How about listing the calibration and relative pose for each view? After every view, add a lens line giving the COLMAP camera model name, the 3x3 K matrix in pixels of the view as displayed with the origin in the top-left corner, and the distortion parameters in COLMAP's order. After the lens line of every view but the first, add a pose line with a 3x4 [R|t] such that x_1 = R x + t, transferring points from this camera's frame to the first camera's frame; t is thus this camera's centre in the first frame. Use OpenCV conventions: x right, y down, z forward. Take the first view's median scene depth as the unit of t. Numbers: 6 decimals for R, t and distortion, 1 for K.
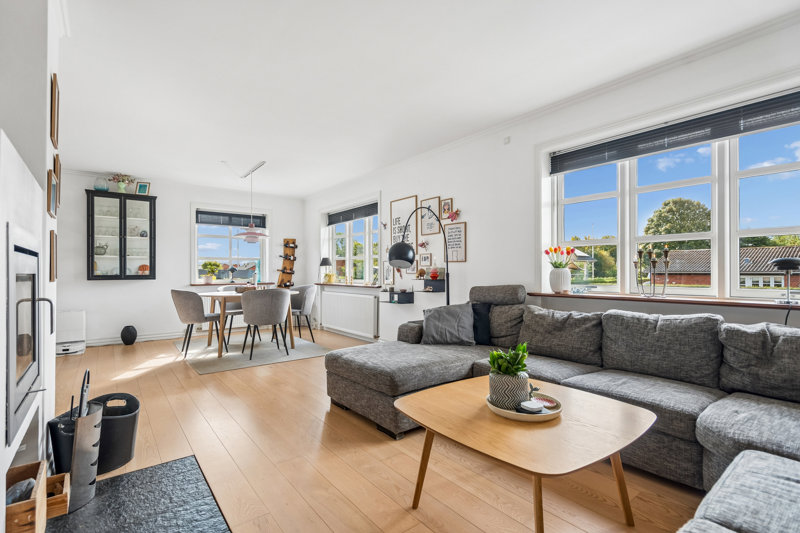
lens RADIAL K [[391.7, 0, 399.6], [0, 391.7, 267.1], [0, 0, 1]] dist [0.002761, 0.003072]
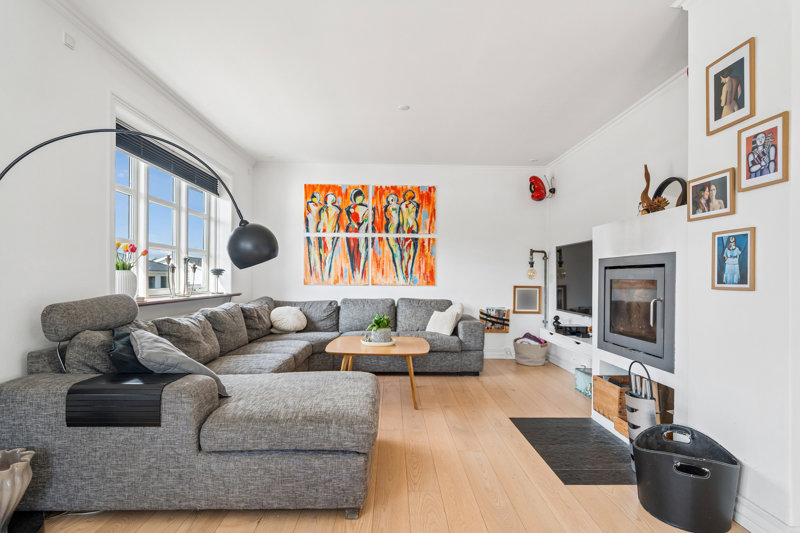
lens RADIAL K [[391.7, 0, 397.2], [0, 391.7, 276.7], [0, 0, 1]] dist [0.002761, 0.003072]
pose [[-0.810783, -0.004460, 0.585330, -0.282375], [-0.014747, 0.999809, -0.012808, 0.010591], [-0.585161, -0.019017, -0.810694, 0.748092]]
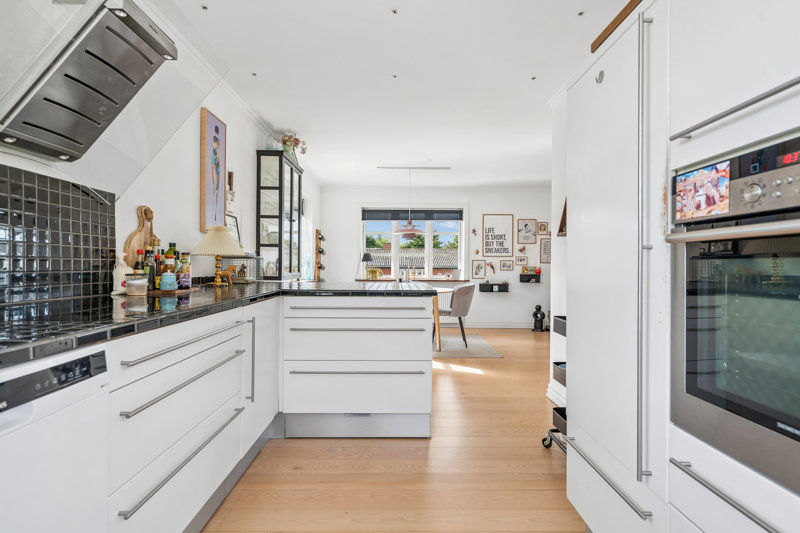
lens RADIAL K [[402.1, 0, 403.9], [0, 402.1, 267.0], [0, 0, 1]] dist [-0.000299, 0.000004]
pose [[0.584380, 0.004530, 0.811467, -1.102220], [-0.019708, 0.999769, 0.008612, -0.000031], [-0.811241, -0.021025, 0.584334, 0.384165]]
